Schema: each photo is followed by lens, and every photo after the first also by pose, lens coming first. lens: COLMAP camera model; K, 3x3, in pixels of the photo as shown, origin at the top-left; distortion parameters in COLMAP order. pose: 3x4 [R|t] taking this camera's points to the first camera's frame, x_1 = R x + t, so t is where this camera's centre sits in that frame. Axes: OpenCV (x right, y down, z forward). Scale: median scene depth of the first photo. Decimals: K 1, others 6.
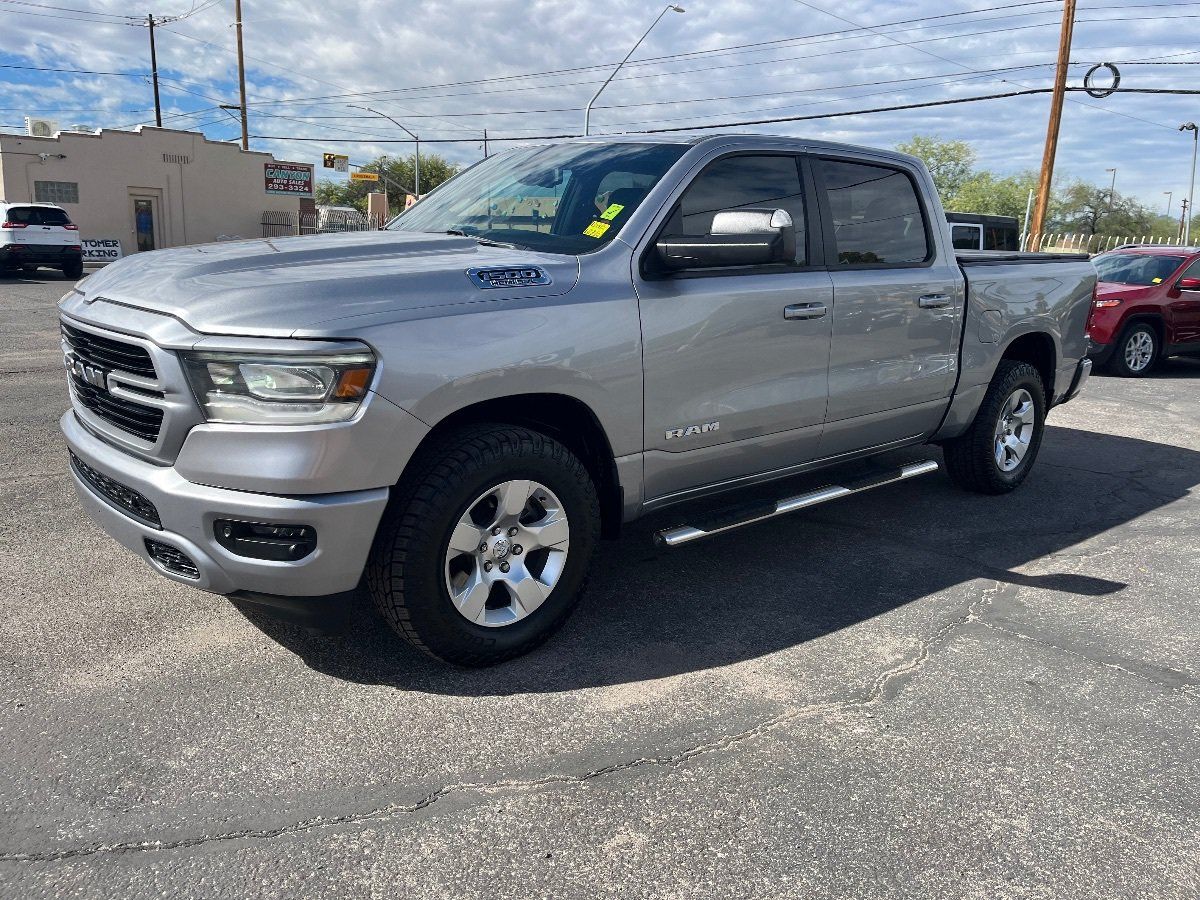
lens RADIAL K [[910.2, 0, 614.8], [0, 910.2, 450.6], [0, 0, 1]] dist [0.070777, -0.104205]
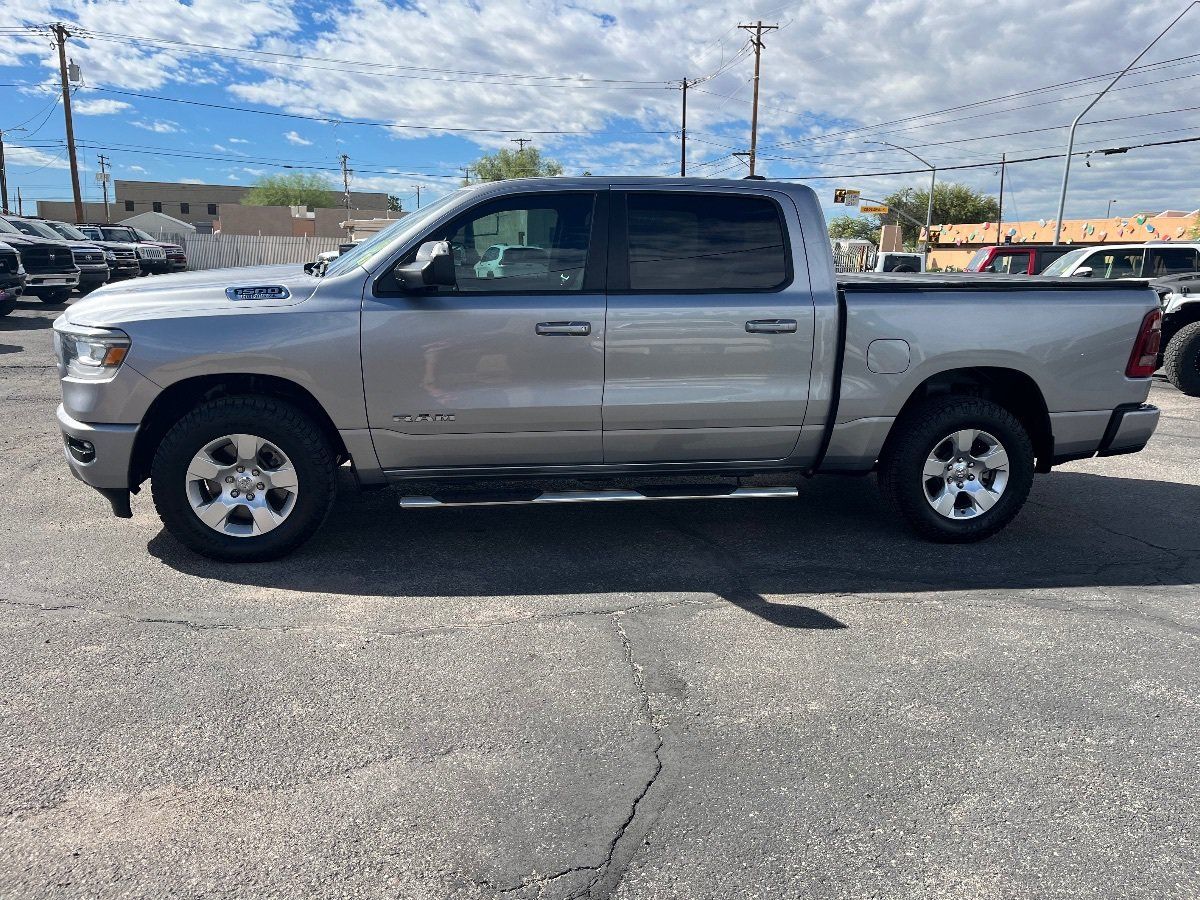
lens RADIAL K [[910.2, 0, 611.7], [0, 910.2, 451.9], [0, 0, 1]] dist [0.070777, -0.104205]
pose [[0.839591, 0.099369, -0.534053, 0.145557], [-0.116265, 0.993216, 0.002022, -0.001308], [0.530631, 0.060394, 0.845449, 0.011646]]
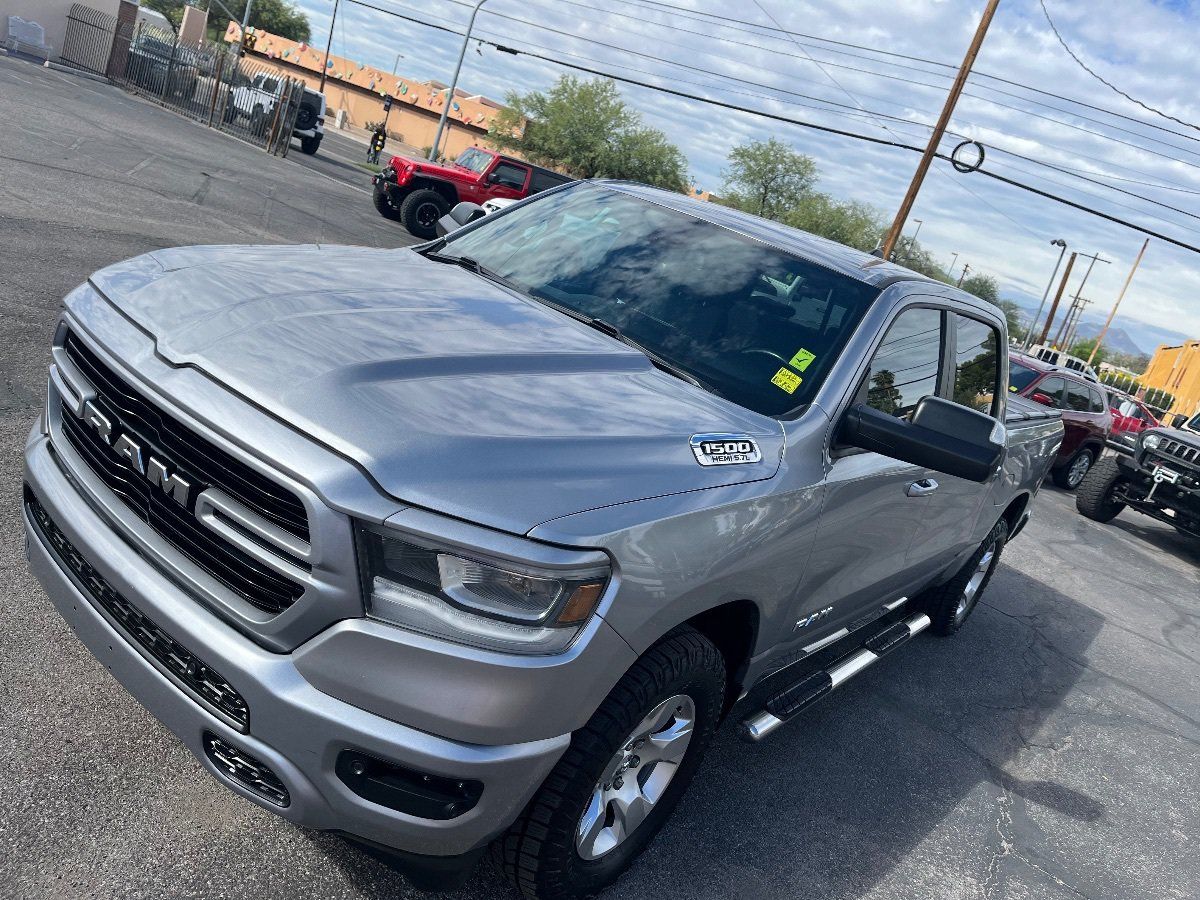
lens RADIAL K [[910.2, 0, 611.1], [0, 910.2, 460.8], [0, 0, 1]] dist [0.070777, -0.104205]
pose [[0.942014, 0.217999, 0.255119, -0.052467], [-0.240041, 0.969009, 0.058322, -0.025885], [-0.234499, -0.116179, 0.965149, 0.032397]]
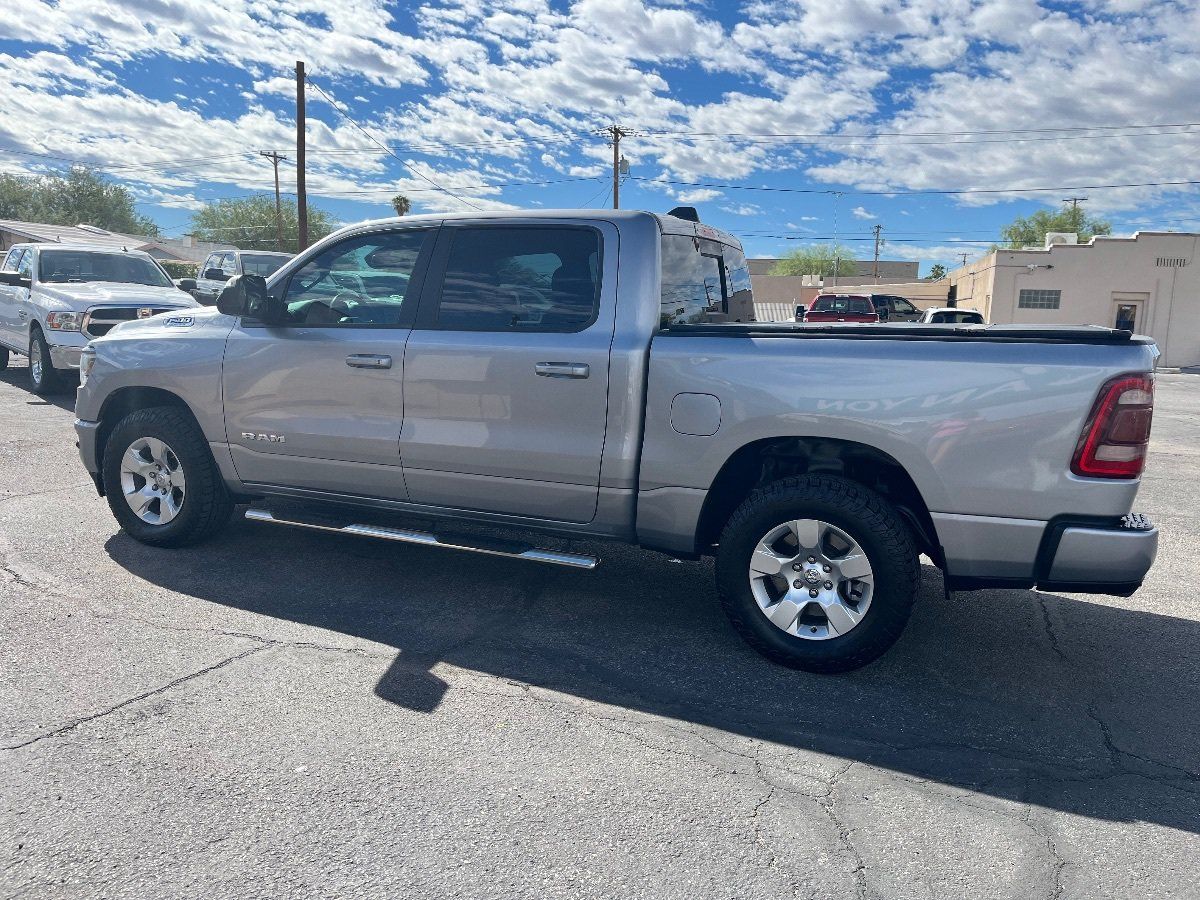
lens RADIAL K [[910.2, 0, 609.5], [0, 910.2, 445.2], [0, 0, 1]] dist [0.070777, -0.104205]
pose [[0.401125, 0.115075, -0.908766, 0.229775], [-0.224750, 0.974117, 0.024146, -0.023951], [0.888024, 0.194559, 0.416606, 0.132389]]
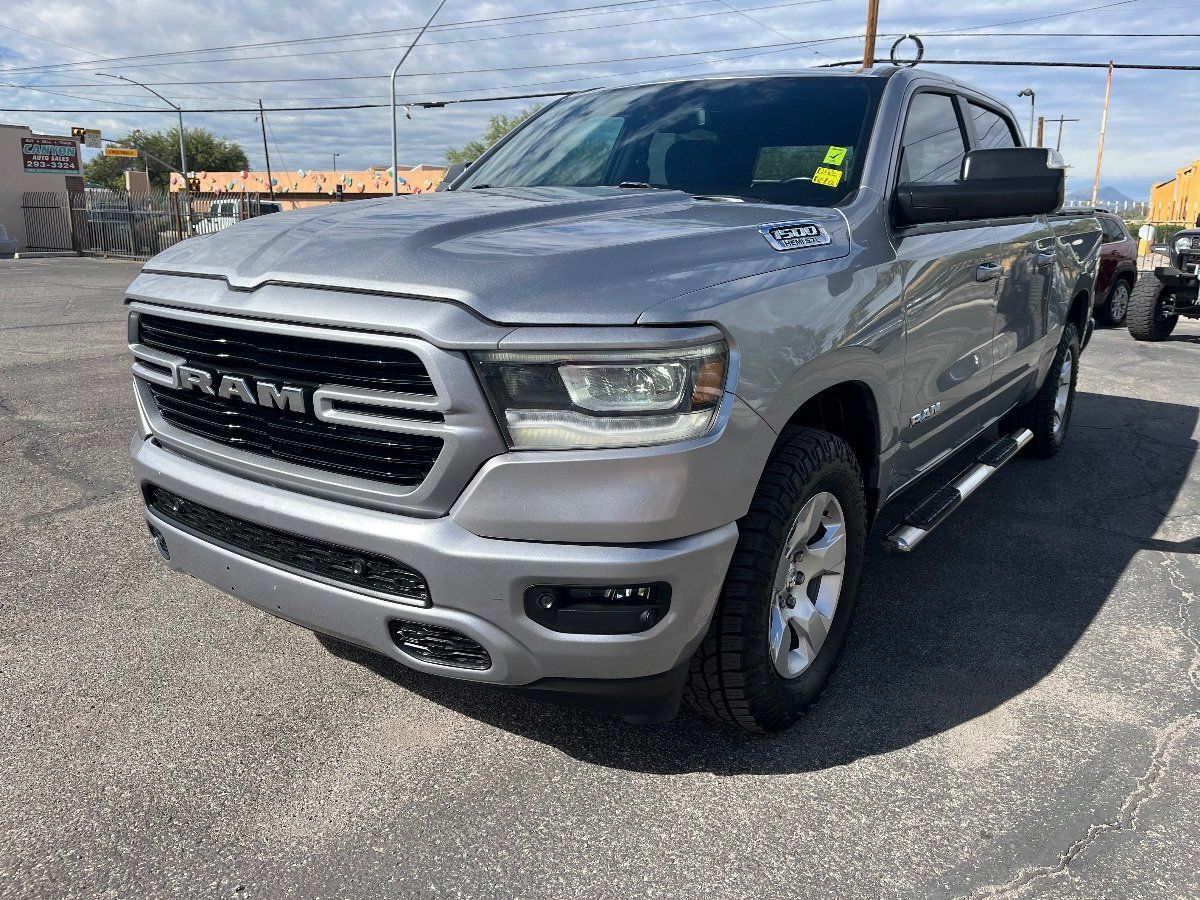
lens RADIAL K [[910.2, 0, 610.7], [0, 910.2, 465.9], [0, 0, 1]] dist [0.070777, -0.104205]
pose [[0.974493, -0.078258, 0.210333, -0.057301], [0.070043, 0.996472, 0.046238, -0.005174], [-0.213210, -0.030326, 0.976536, 0.033350]]
